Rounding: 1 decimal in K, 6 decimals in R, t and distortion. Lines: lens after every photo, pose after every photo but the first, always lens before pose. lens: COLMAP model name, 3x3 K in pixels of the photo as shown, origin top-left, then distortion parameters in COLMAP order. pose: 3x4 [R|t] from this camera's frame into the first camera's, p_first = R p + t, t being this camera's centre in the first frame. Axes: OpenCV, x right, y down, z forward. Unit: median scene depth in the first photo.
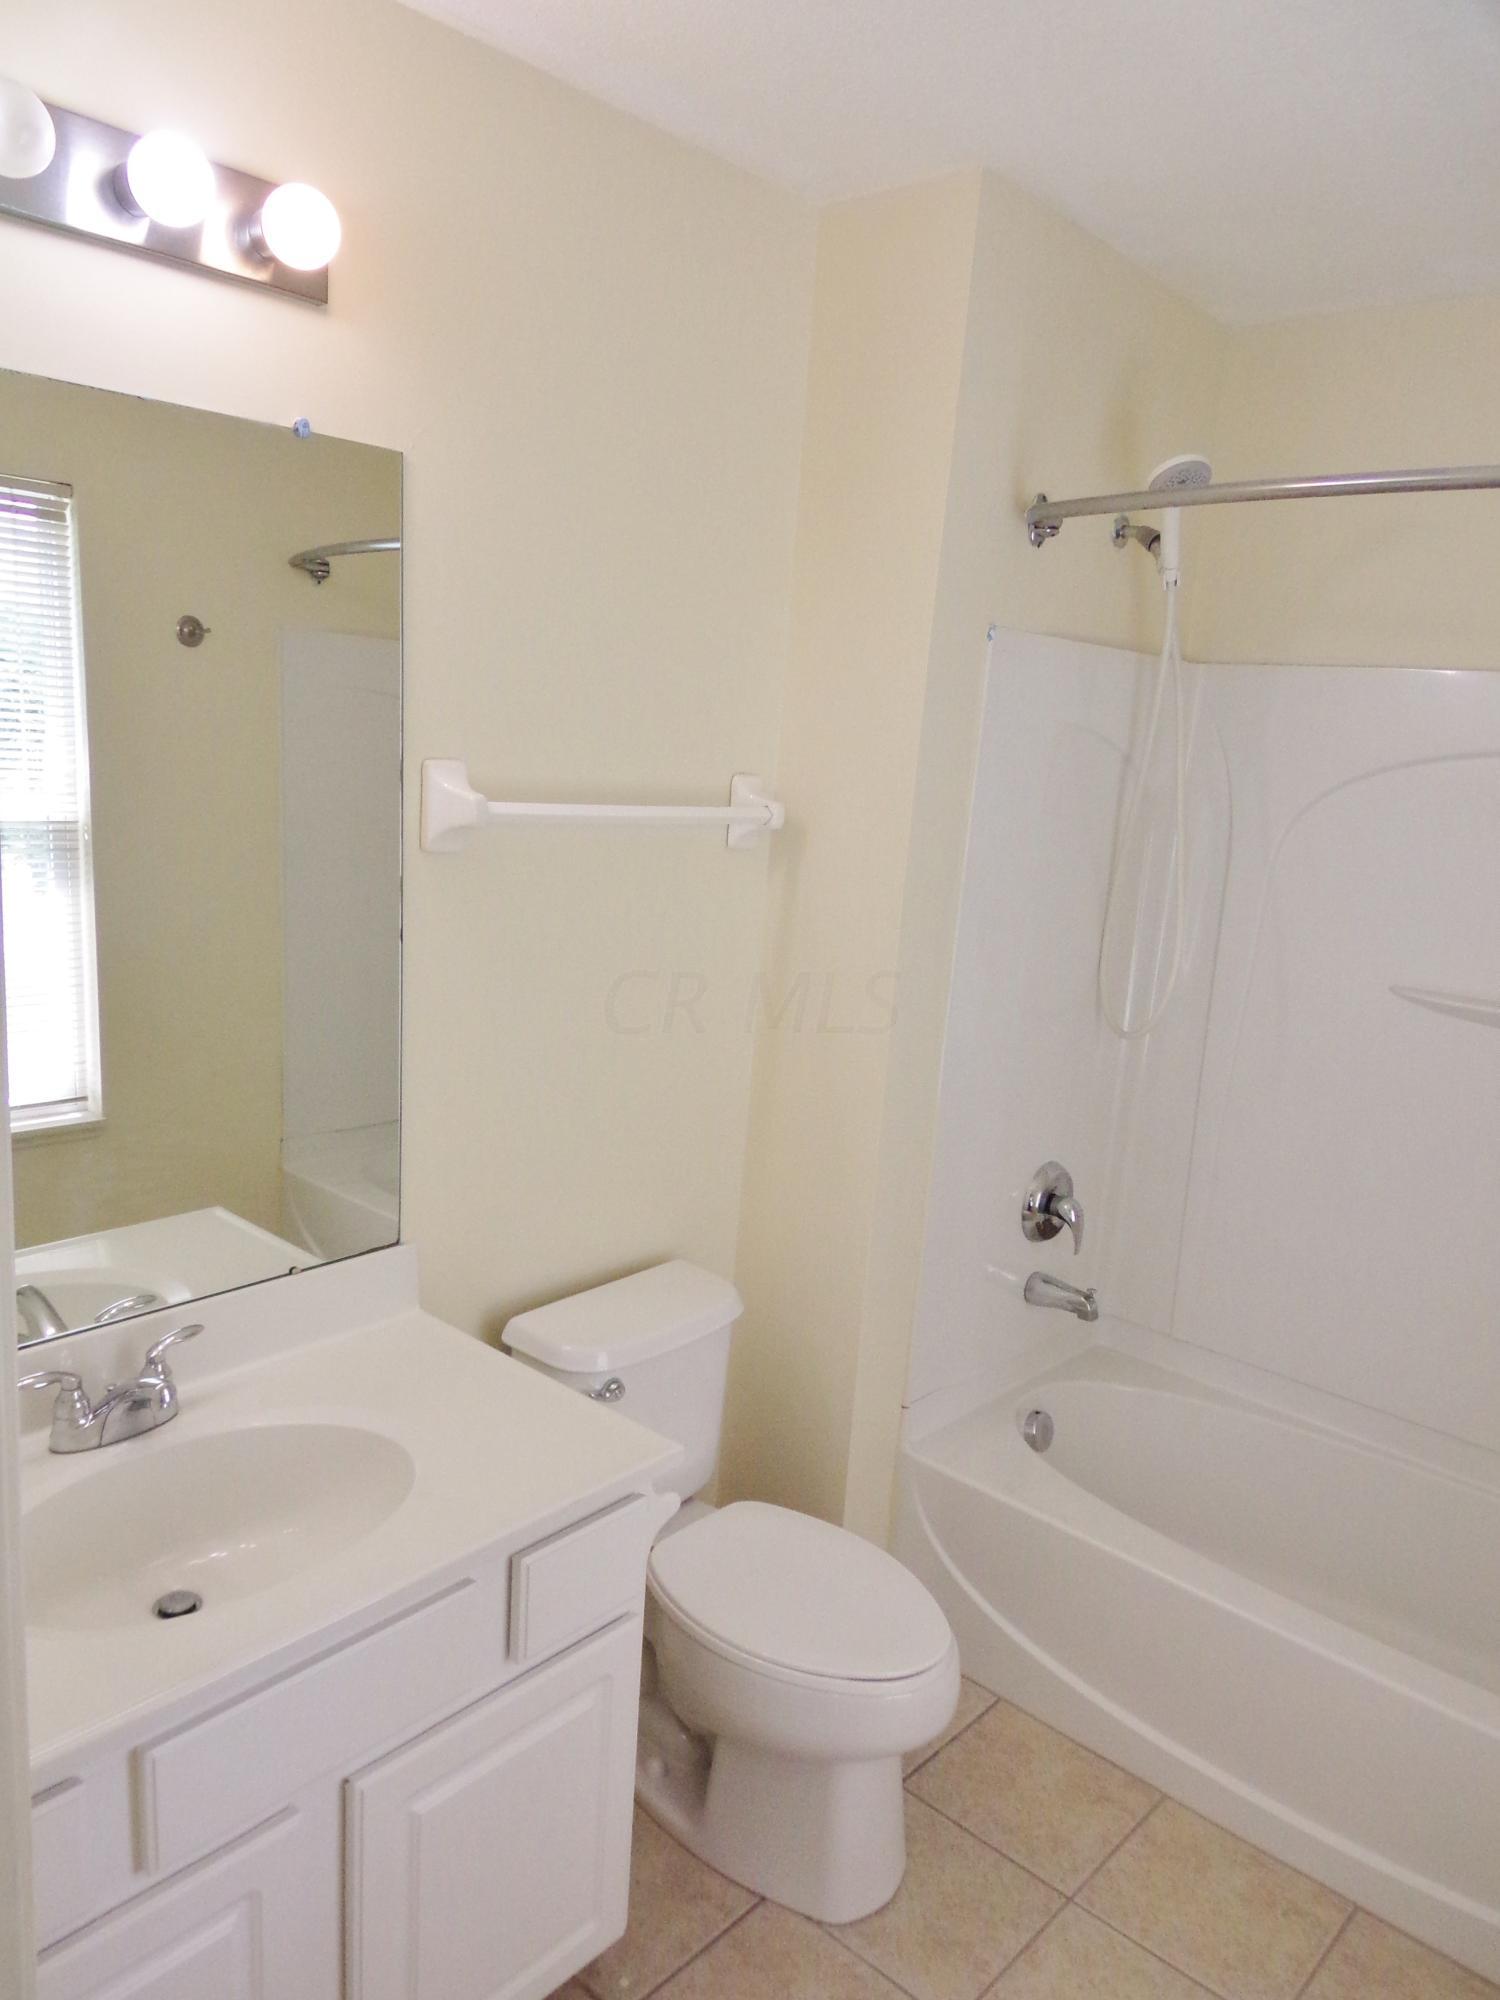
lens RADIAL K [[1417.3, 0, 743.5], [0, 1417.3, 1028.7], [0, 0, 1]] dist [0.090810, -0.099300]
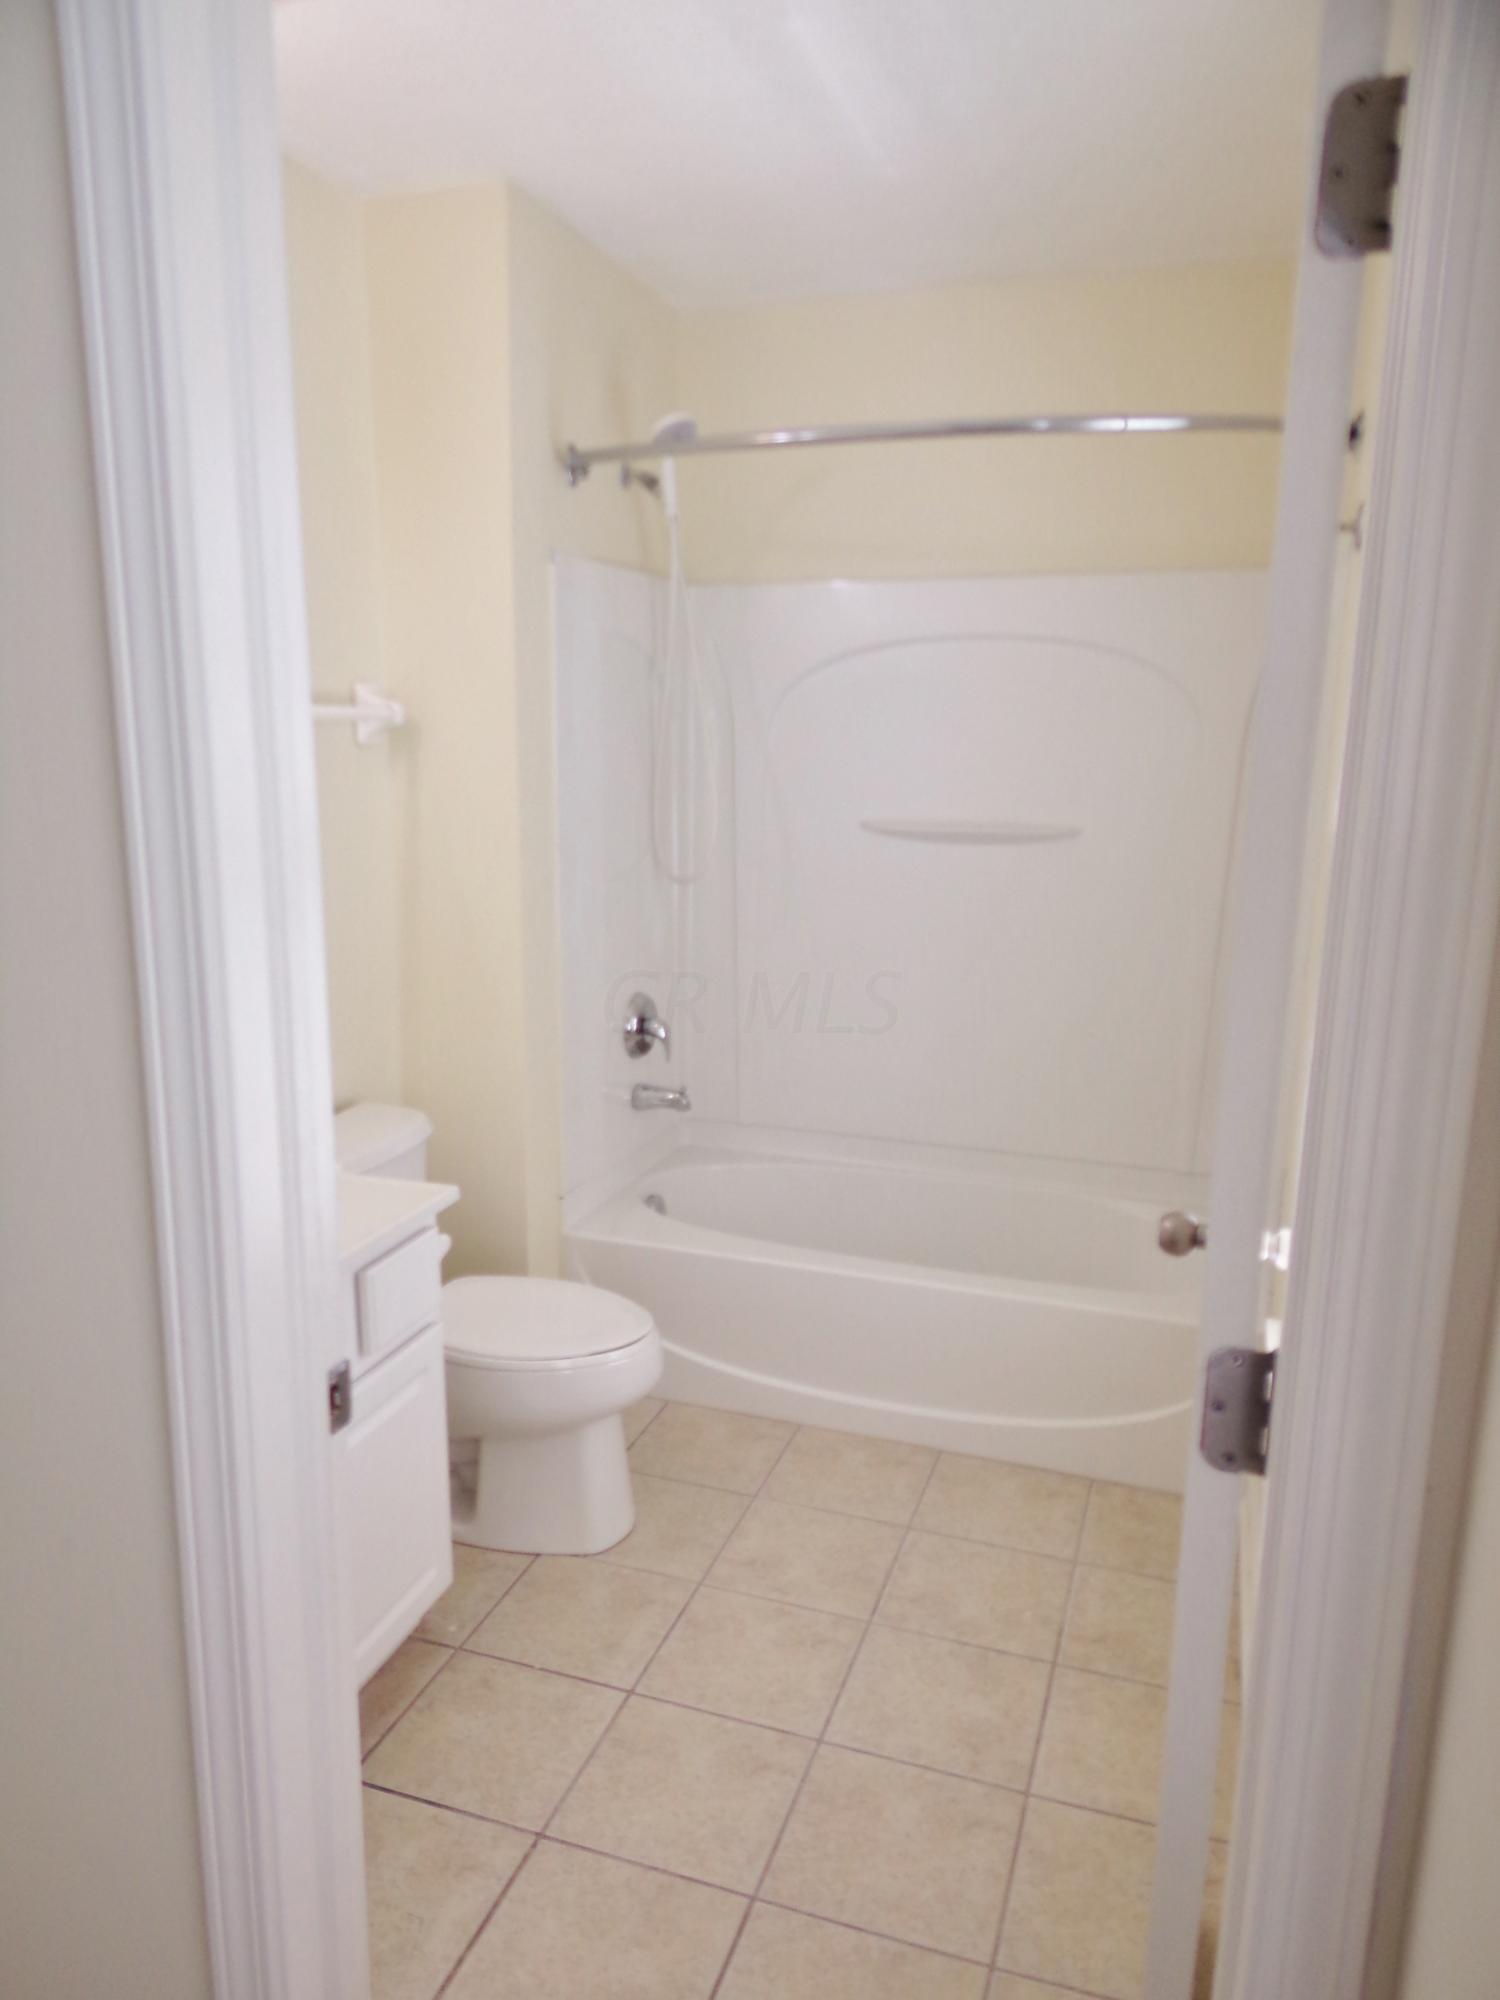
lens RADIAL K [[1417.3, 0, 743.5], [0, 1417.3, 1028.7], [0, 0, 1]] dist [0.090810, -0.099300]
pose [[0.917213, -0.143154, 0.371790, -0.192242], [0.135534, 0.989671, 0.046699, 0.093256], [-0.374635, 0.007558, 0.927141, -0.209657]]
